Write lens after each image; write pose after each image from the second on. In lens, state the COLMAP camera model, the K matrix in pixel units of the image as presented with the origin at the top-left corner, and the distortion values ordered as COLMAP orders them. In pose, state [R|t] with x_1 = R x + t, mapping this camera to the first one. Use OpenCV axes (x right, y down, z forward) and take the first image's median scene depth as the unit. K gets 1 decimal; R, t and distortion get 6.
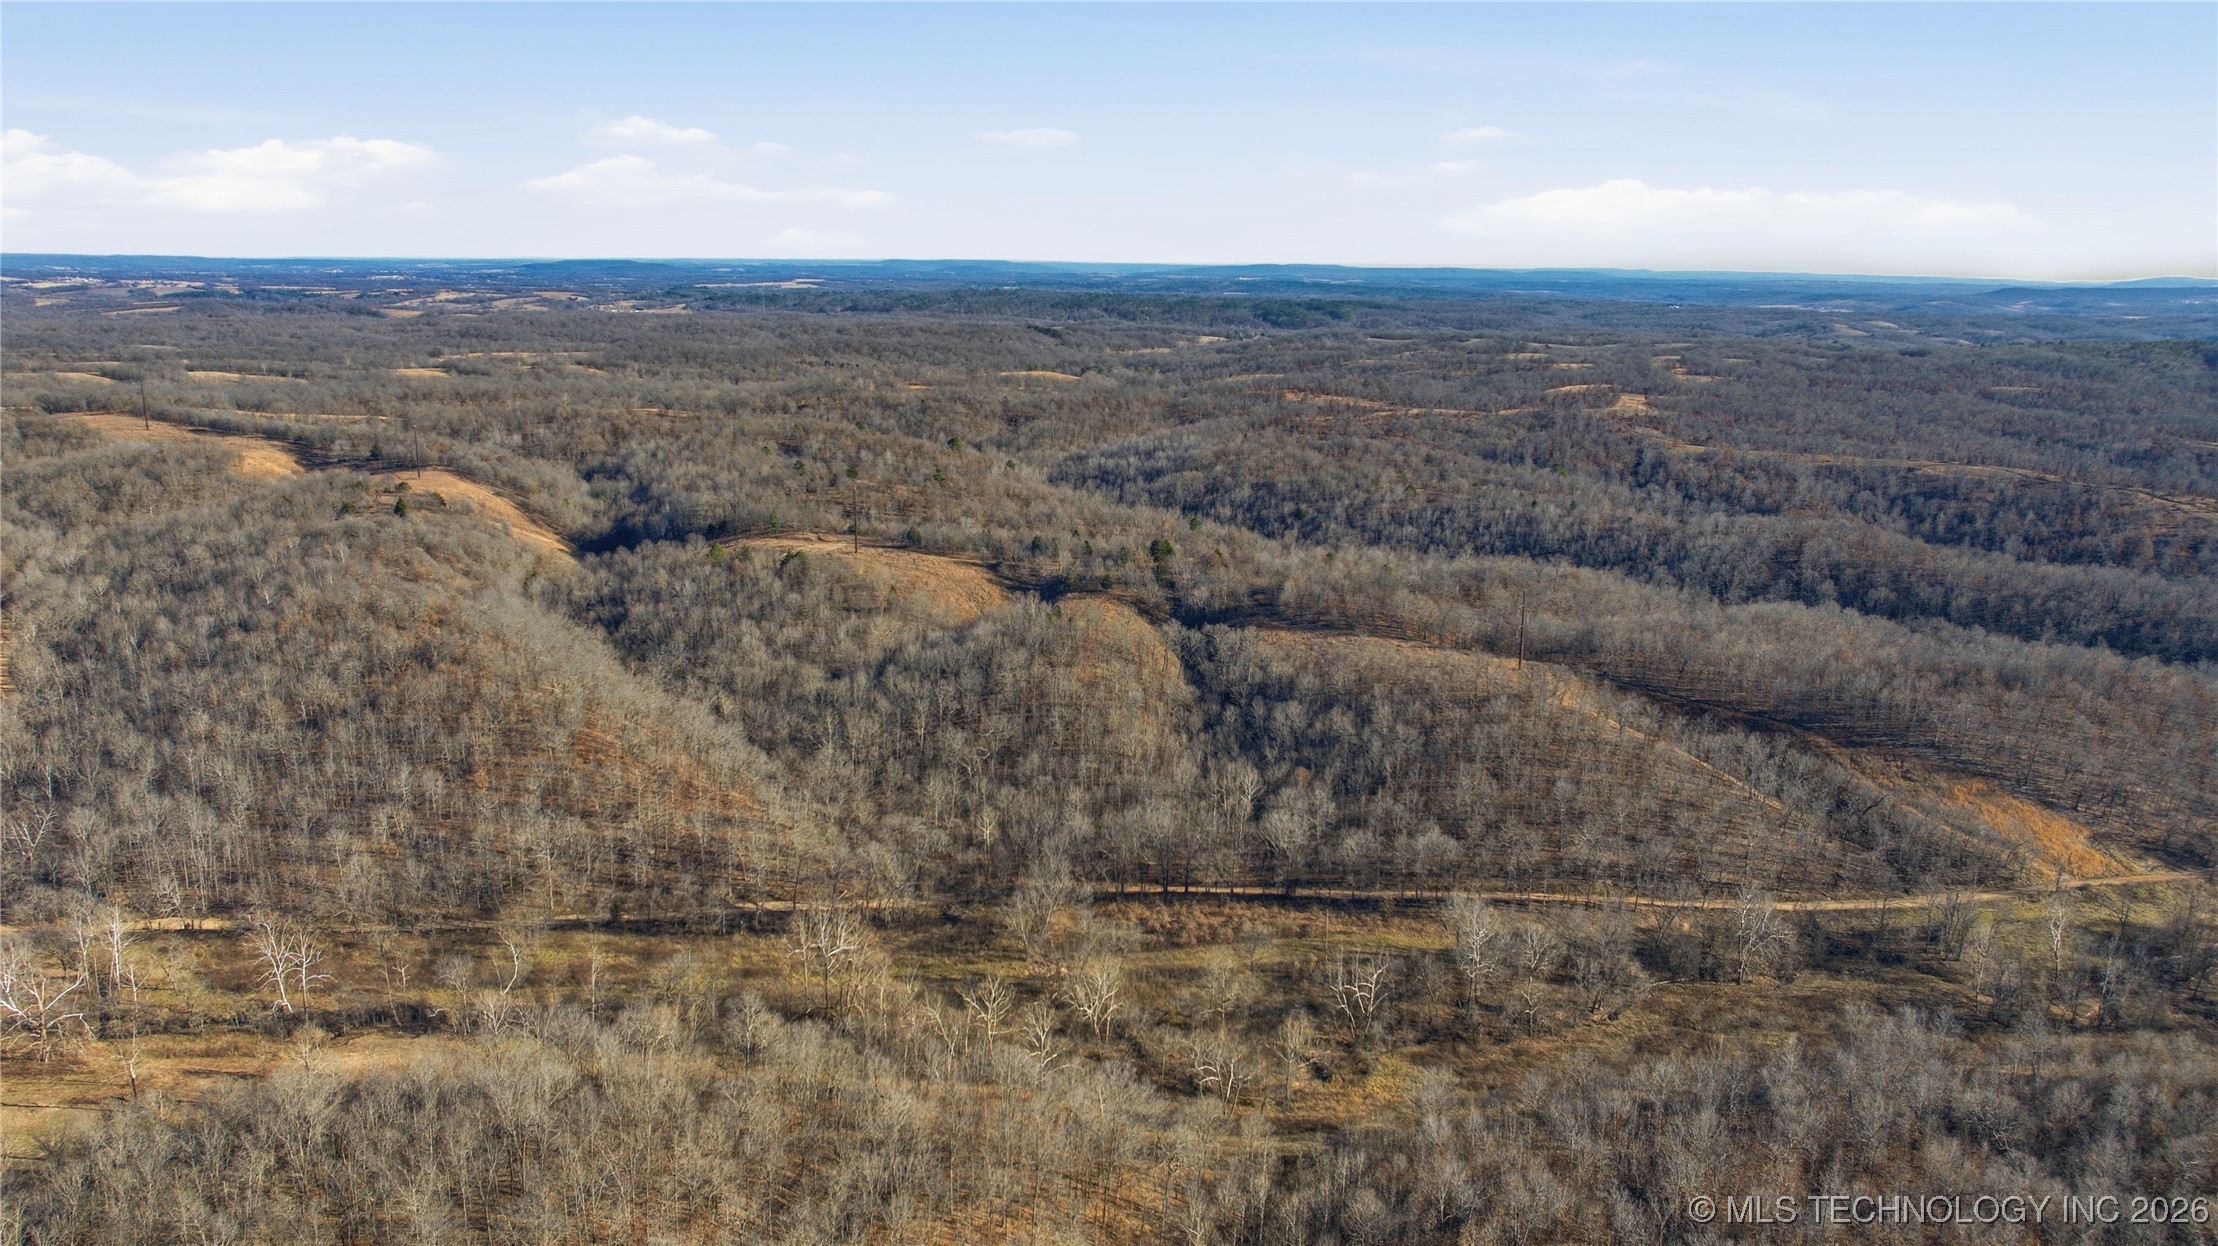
lens RADIAL K [[1544.8, 0, 1113.4], [0, 1544.8, 622.6], [0, 0, 1]] dist [-0.034006, 0.015844]
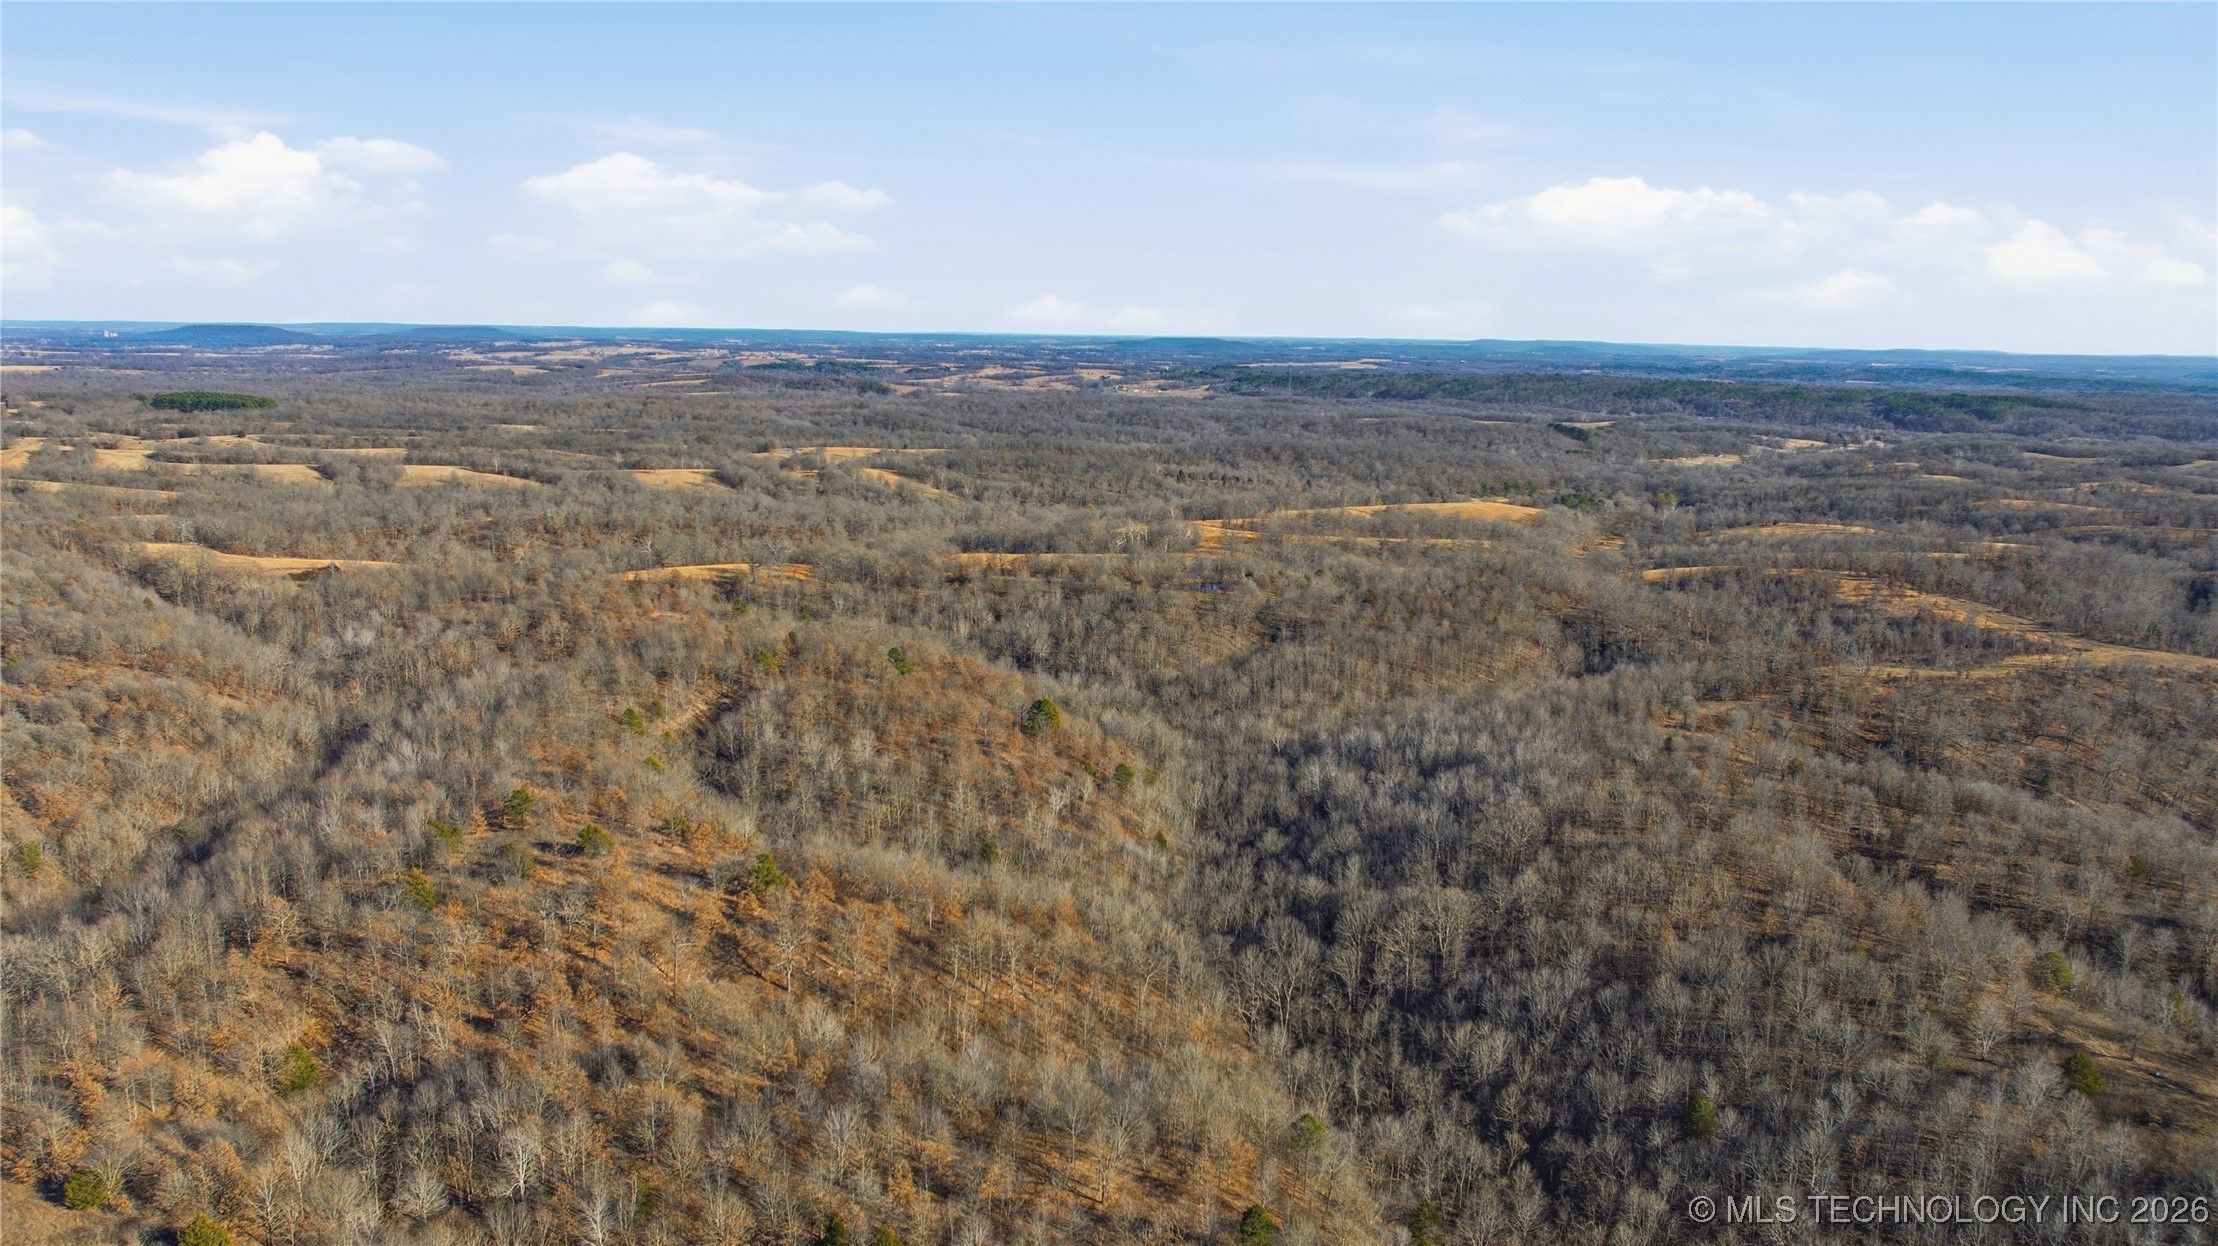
lens RADIAL K [[1544.8, 0, 1118.9], [0, 1544.8, 621.0], [0, 0, 1]] dist [-0.034006, 0.015844]
pose [[0.930103, 0.070449, -0.360479, 0.020758], [-0.088455, 0.995511, -0.033676, -0.027493], [0.356488, 0.063208, 0.932159, 0.113648]]
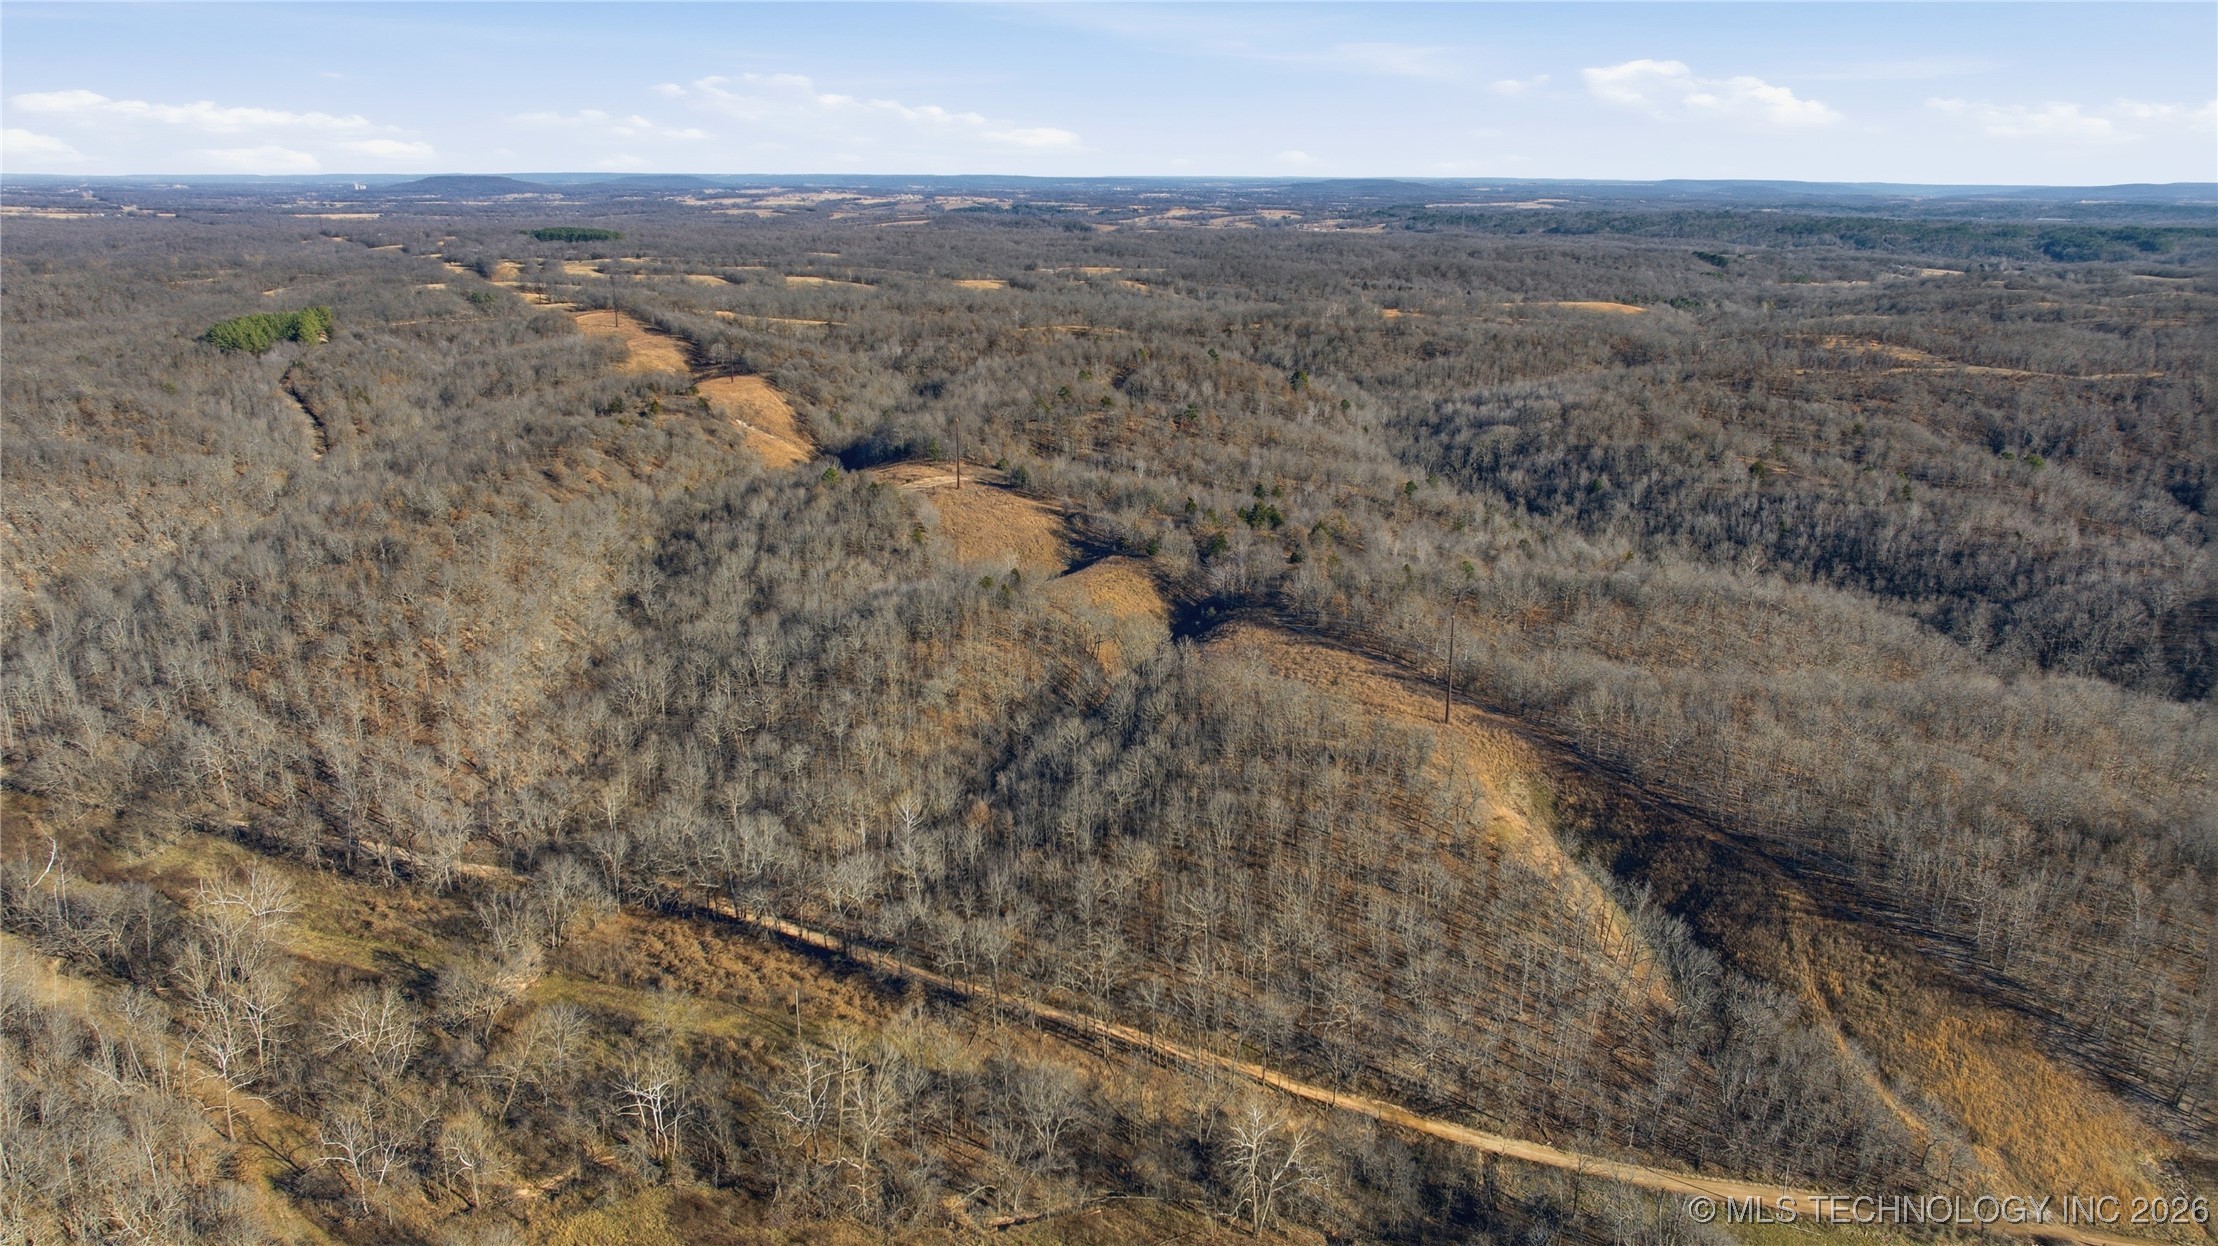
lens RADIAL K [[1544.8, 0, 1111.3], [0, 1544.8, 624.8], [0, 0, 1]] dist [-0.034006, 0.015844]
pose [[0.883501, 0.124563, -0.451563, 0.048206], [-0.101650, 0.992007, 0.074762, -0.005848], [0.457266, -0.020151, 0.889101, 0.028342]]
